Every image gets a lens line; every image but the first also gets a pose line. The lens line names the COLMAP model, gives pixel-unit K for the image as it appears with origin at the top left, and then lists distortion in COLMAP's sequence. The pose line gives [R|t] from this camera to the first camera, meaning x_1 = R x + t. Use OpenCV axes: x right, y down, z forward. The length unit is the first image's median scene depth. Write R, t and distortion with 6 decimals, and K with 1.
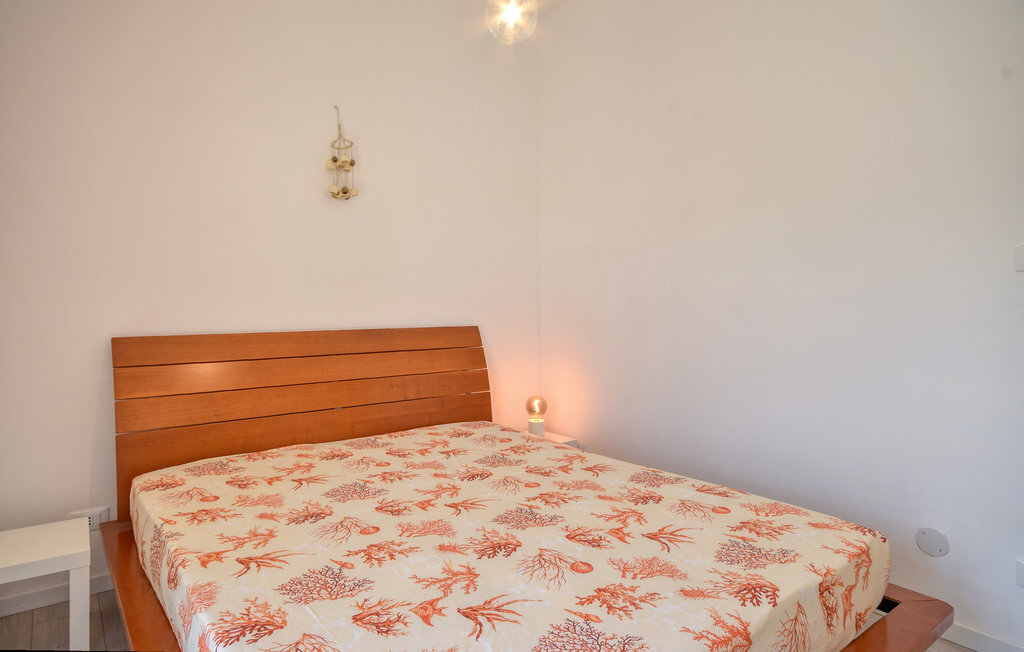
lens RADIAL K [[595.7, 0, 512.0], [0, 595.7, 326.0], [0, 0, 1]] dist [-0.000792, -0.000214]
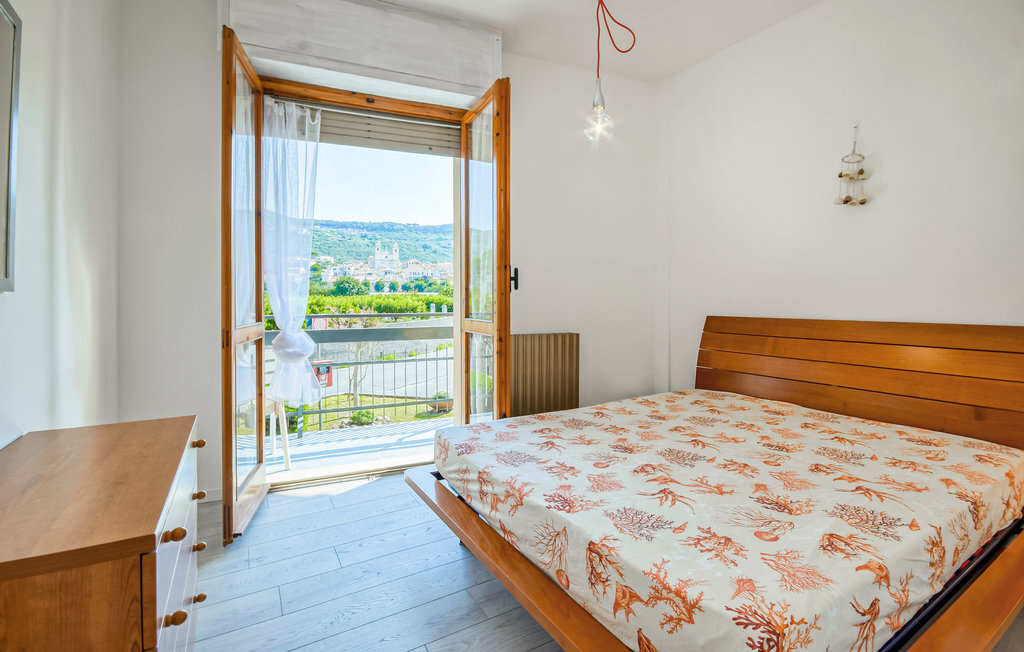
lens RADIAL K [[460.4, 0, 511.9], [0, 460.4, 309.5], [0, 0, 1]] dist [0.000386, -0.006644]
pose [[-0.123075, 0.024878, -0.992085, 1.120392], [-0.032961, 0.999032, 0.029141, -0.031126], [0.991850, 0.036287, -0.122136, 0.744313]]
